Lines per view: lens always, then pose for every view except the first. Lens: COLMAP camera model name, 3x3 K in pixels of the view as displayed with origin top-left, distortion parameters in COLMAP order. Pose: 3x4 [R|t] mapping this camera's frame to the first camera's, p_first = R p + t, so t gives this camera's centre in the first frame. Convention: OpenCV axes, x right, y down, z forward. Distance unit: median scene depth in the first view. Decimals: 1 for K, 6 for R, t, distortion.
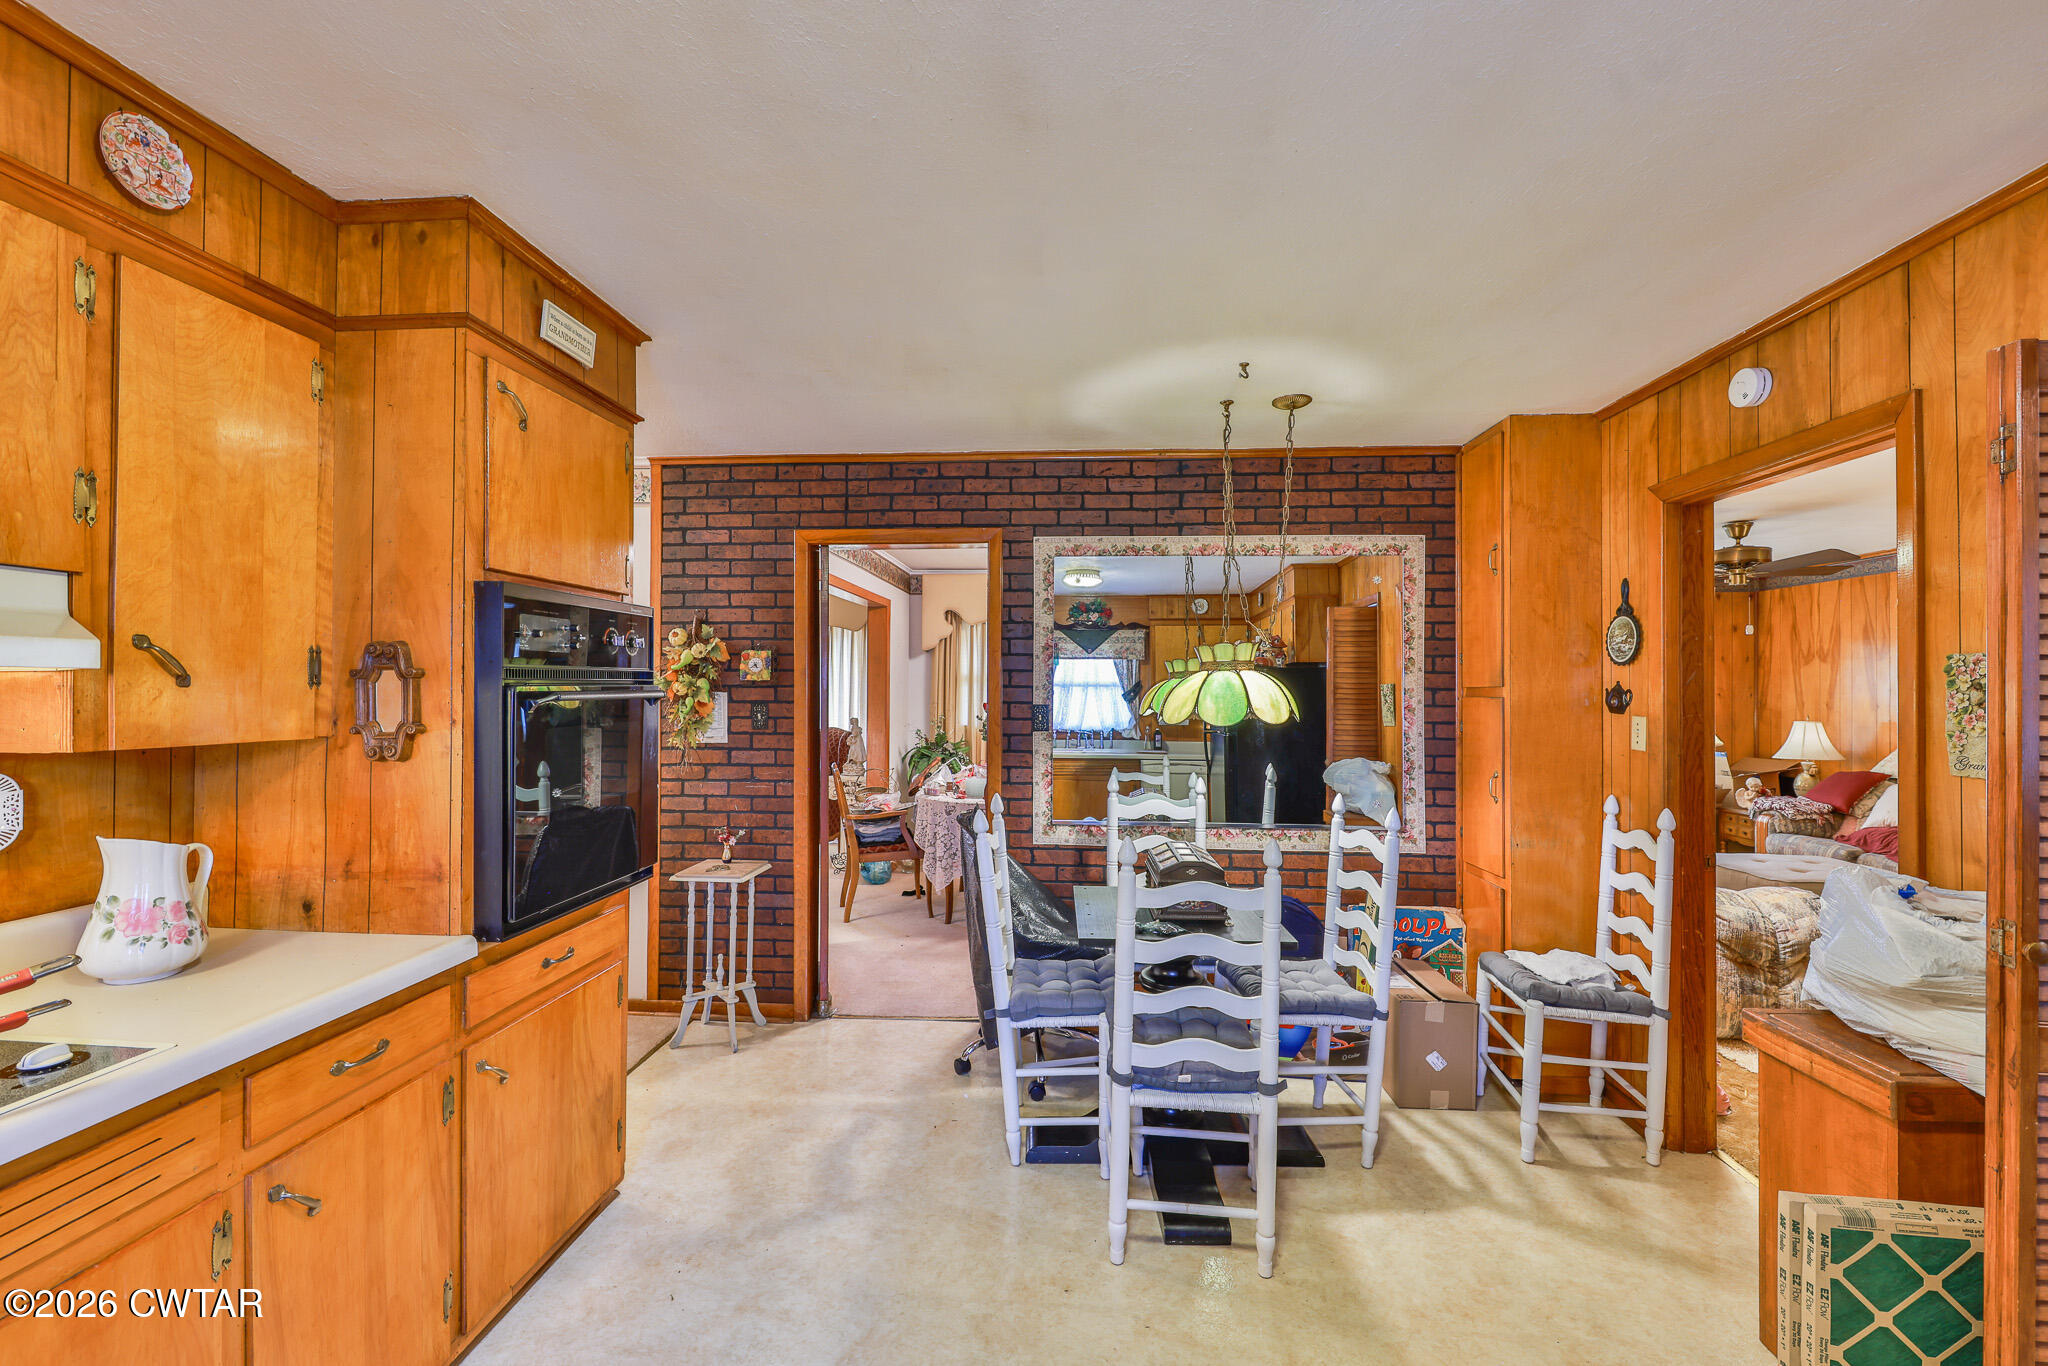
lens RADIAL K [[863.5, 0, 1031.6], [0, 863.5, 675.8], [0, 0, 1]] dist [0.000010, -0.000135]
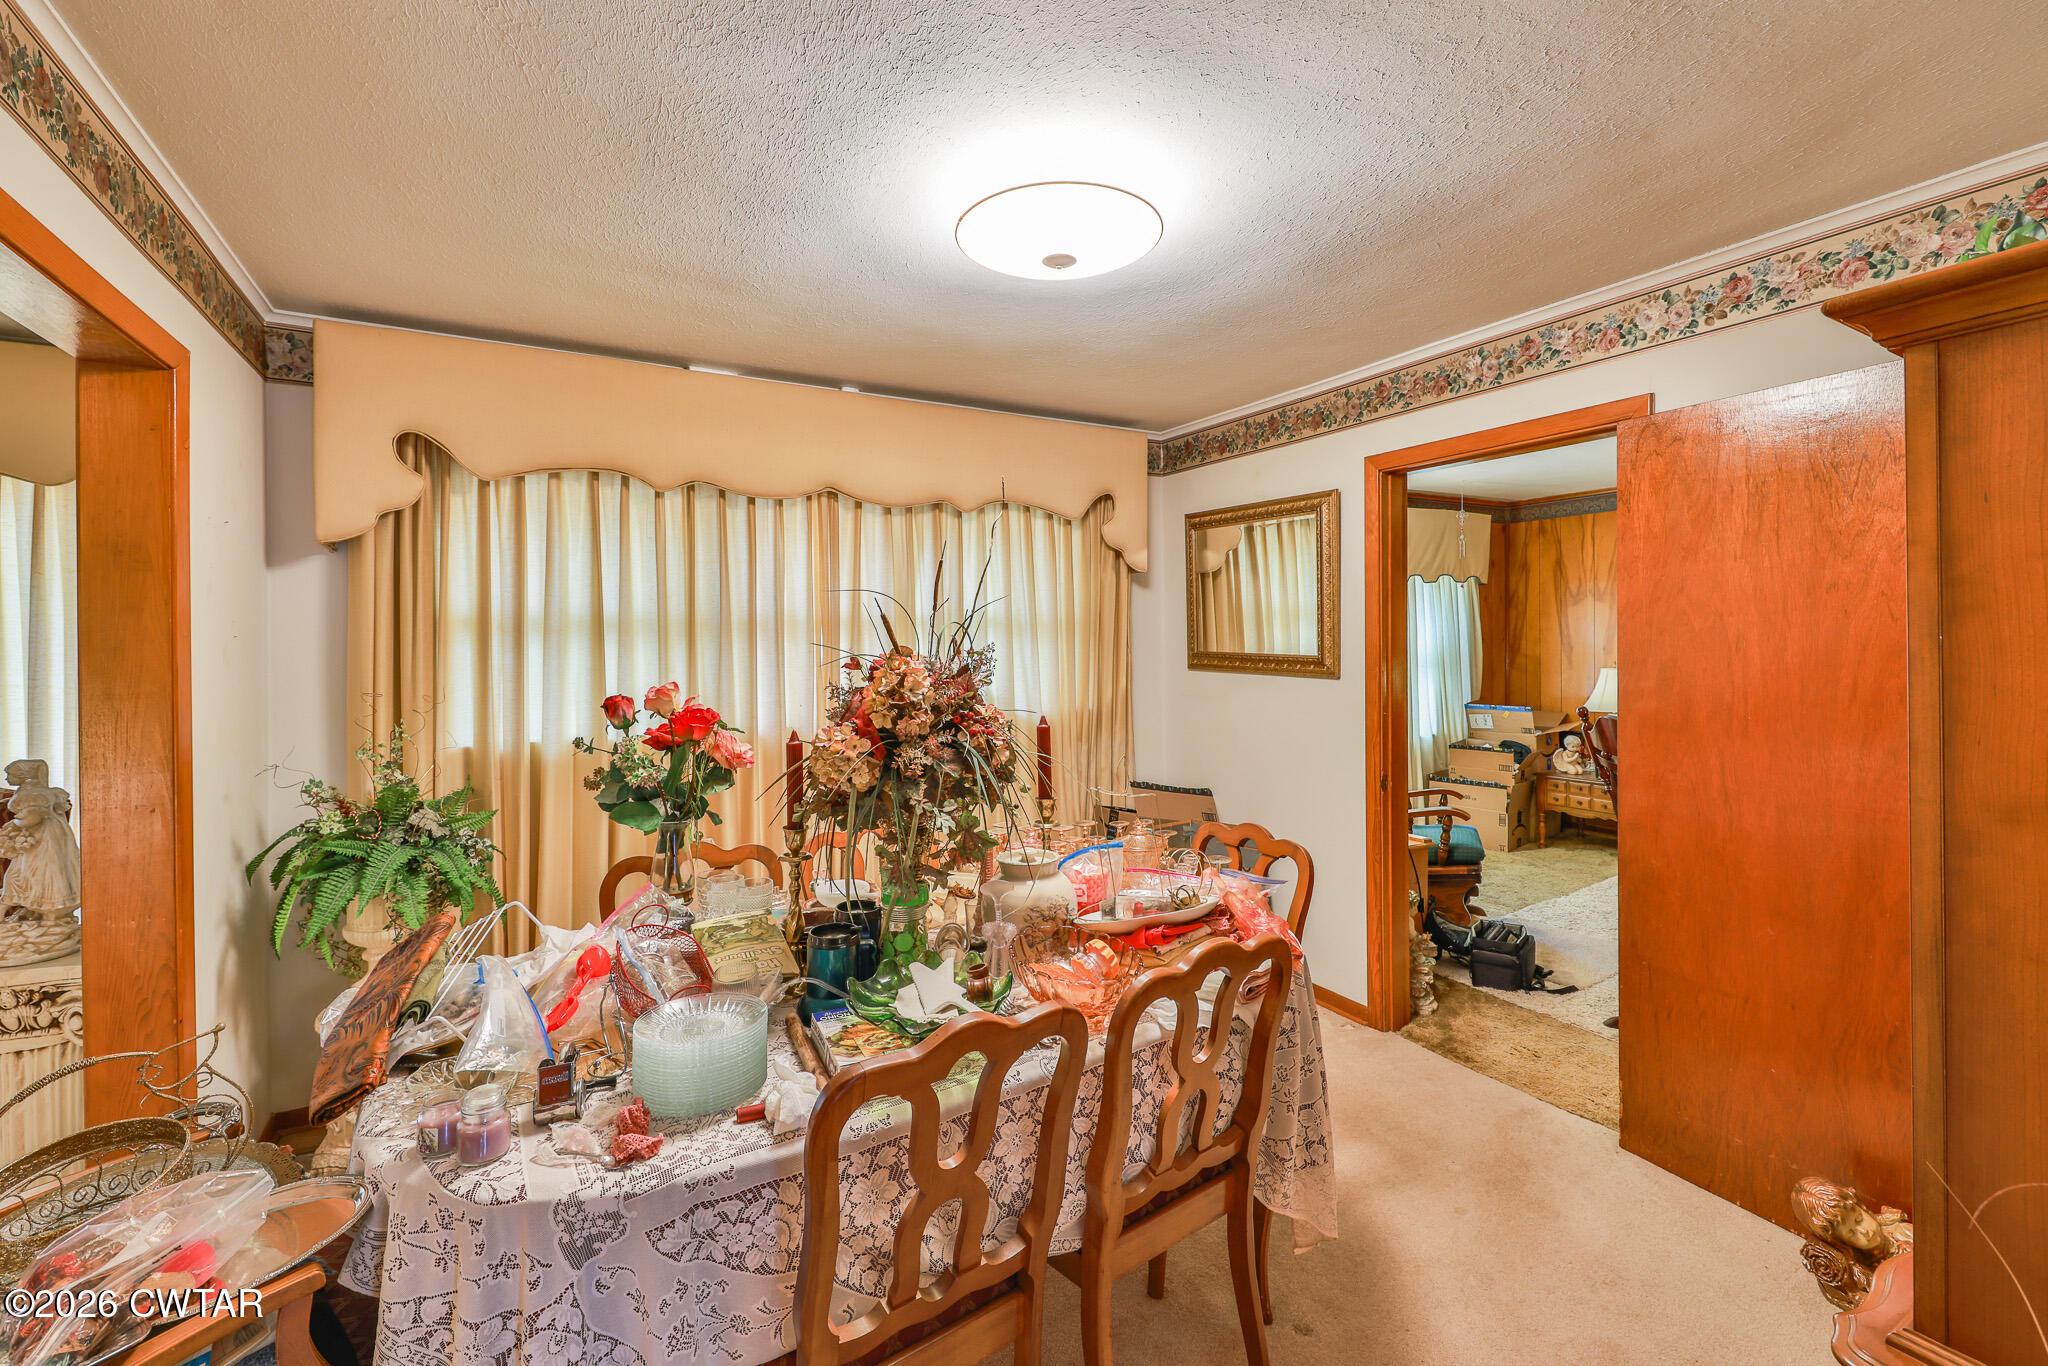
lens RADIAL K [[866.6, 0, 1023.6], [0, 866.6, 645.4], [0, 0, 1]] dist [0.000298, 0.000027]
pose [[0.825720, -0.018161, 0.563788, -0.089885], [0.009123, 0.999781, 0.018843, 0.007591], [-0.564007, -0.010415, 0.825704, 0.560959]]
